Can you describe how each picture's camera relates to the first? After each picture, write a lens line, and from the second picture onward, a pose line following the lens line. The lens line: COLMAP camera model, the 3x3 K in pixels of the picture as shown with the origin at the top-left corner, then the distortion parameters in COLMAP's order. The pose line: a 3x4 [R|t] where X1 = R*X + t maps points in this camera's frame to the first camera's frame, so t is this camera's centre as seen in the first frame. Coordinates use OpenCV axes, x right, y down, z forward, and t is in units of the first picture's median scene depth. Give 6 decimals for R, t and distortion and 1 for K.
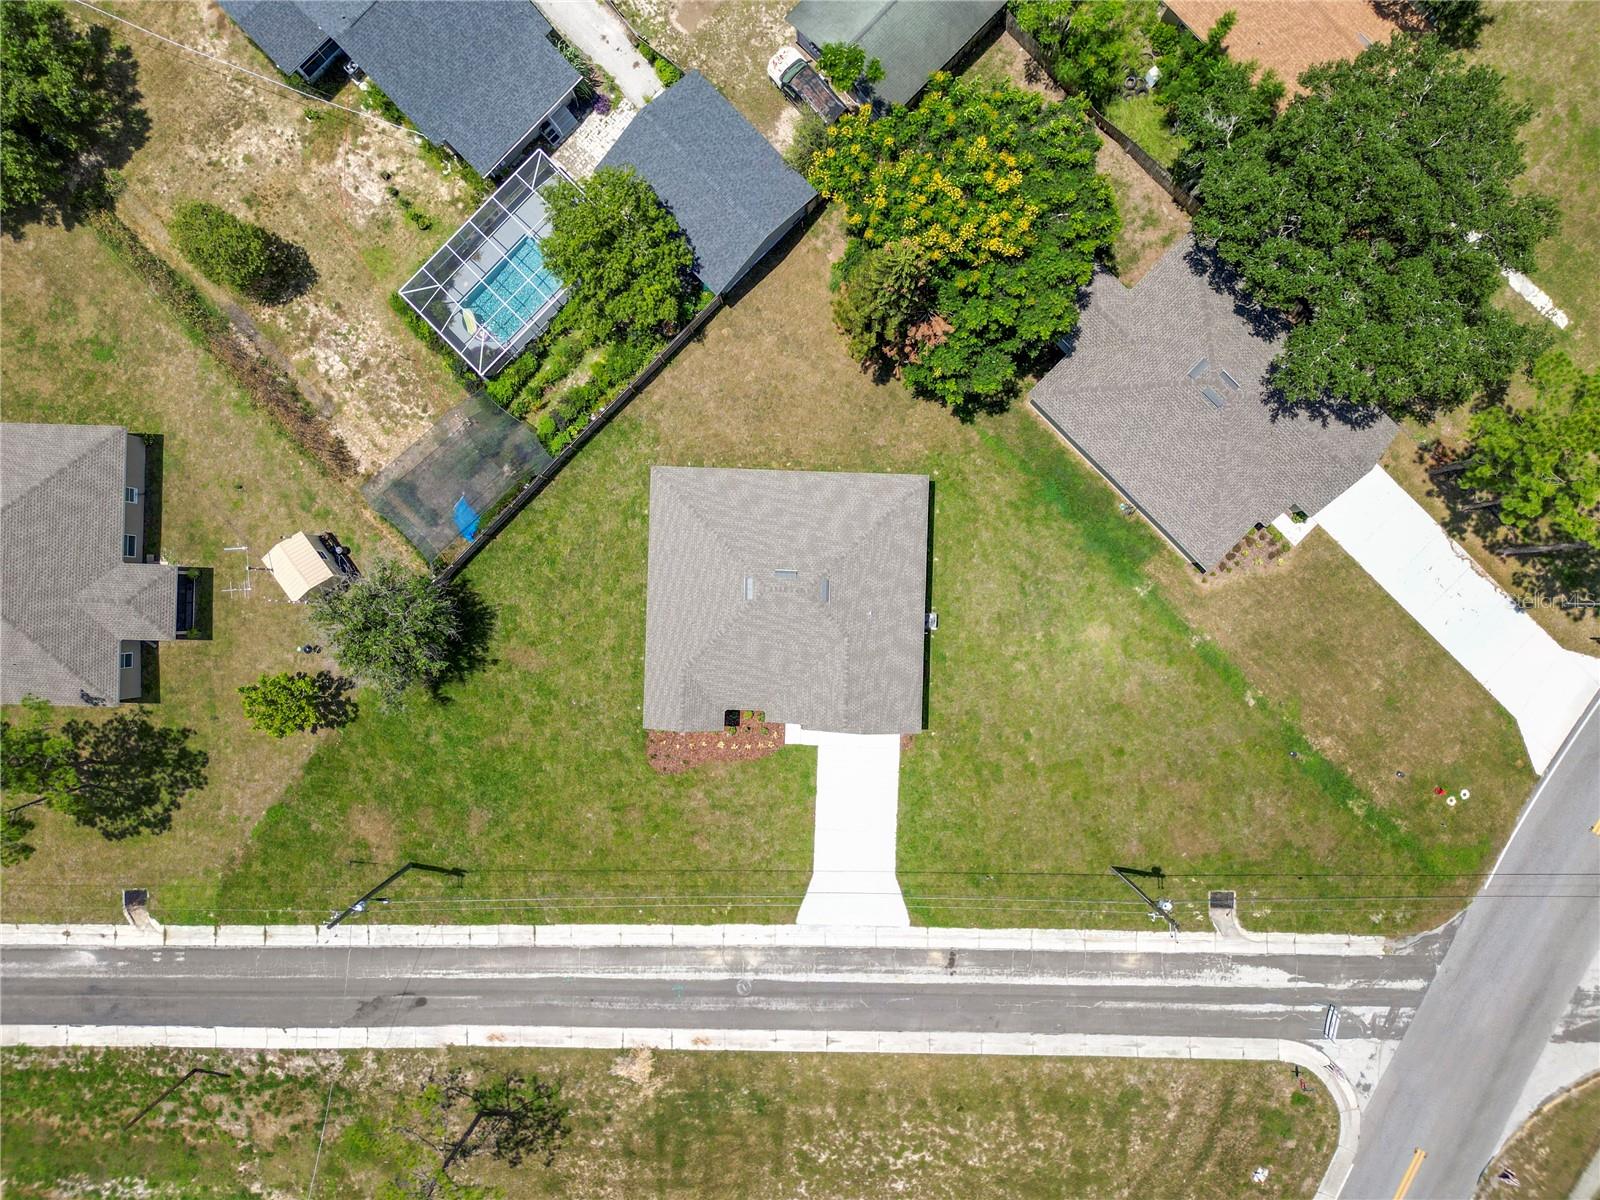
lens RADIAL K [[1129.8, 0, 800.0], [0, 1129.8, 600.0], [0, 0, 1]] dist [0.071406, -0.074300]
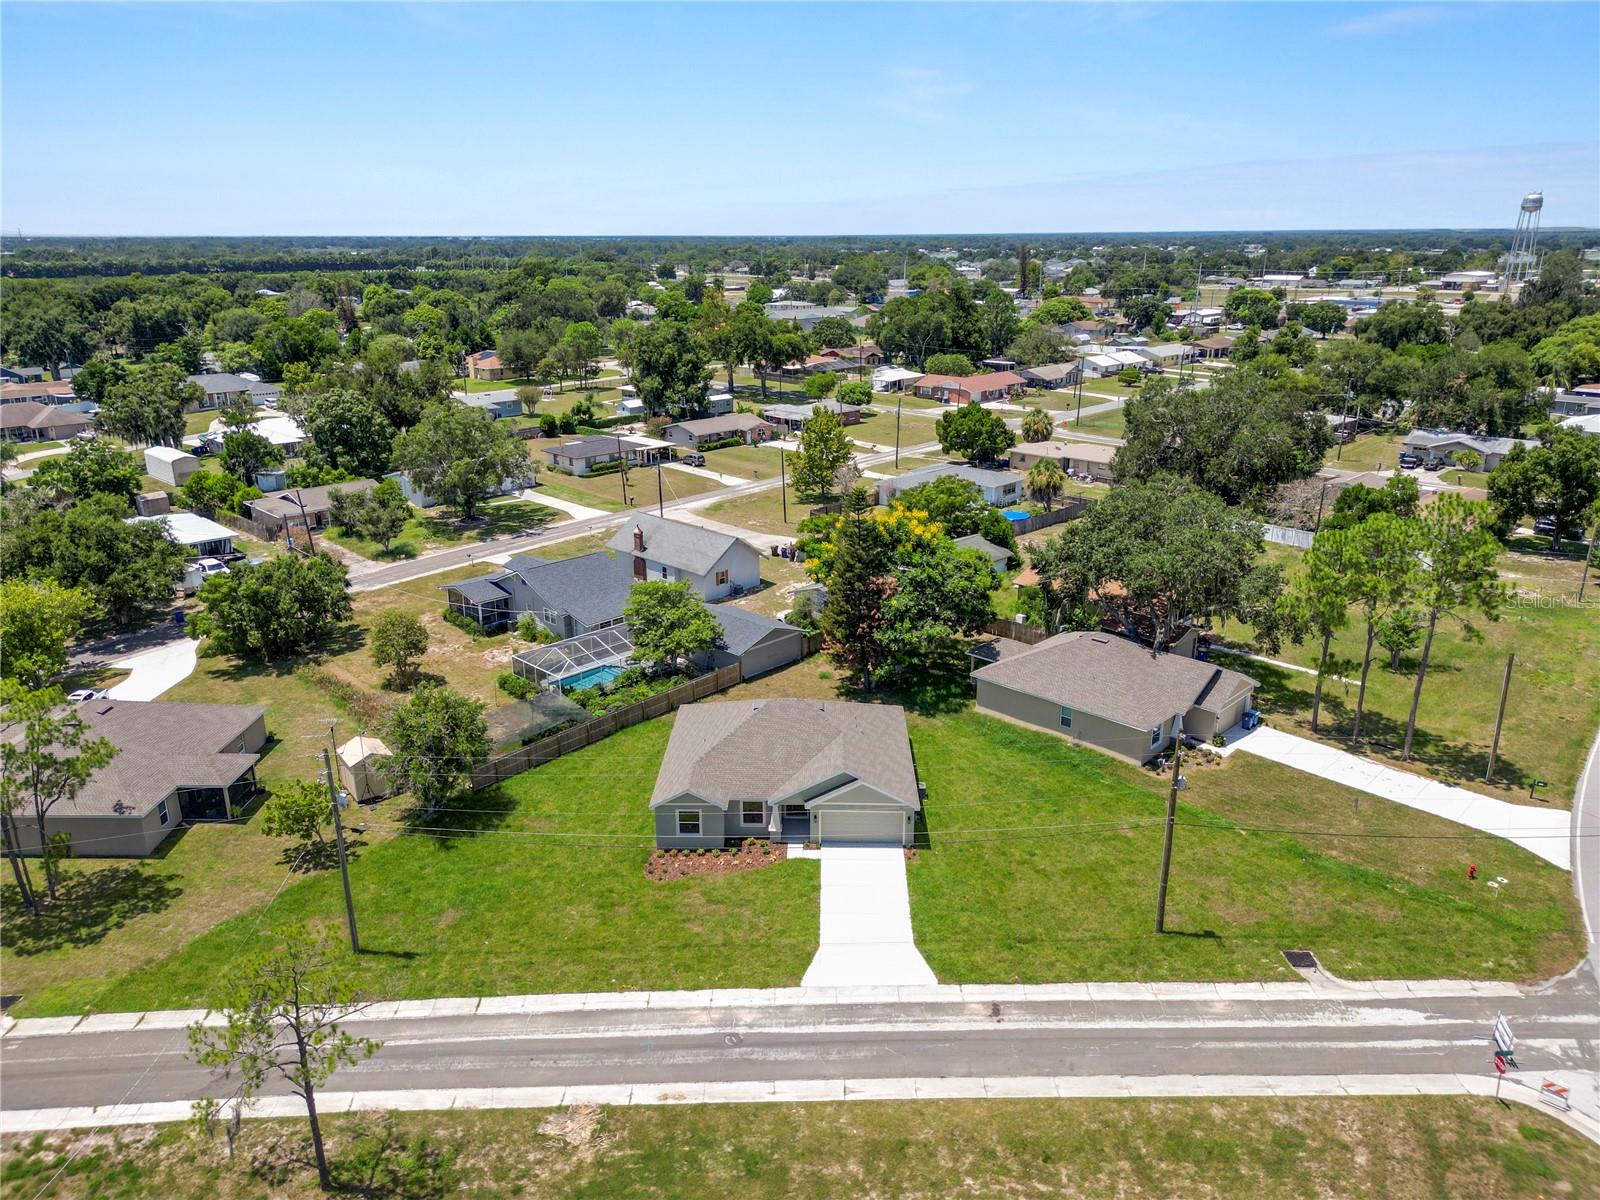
lens RADIAL K [[1129.8, 0, 800.0], [0, 1129.8, 600.0], [0, 0, 1]] dist [0.071406, -0.074300]
pose [[0.999958, -0.004580, 0.007954, -0.009117], [0.008978, 0.308021, -0.951337, 0.984164], [0.001907, 0.951369, 0.308049, 0.478466]]
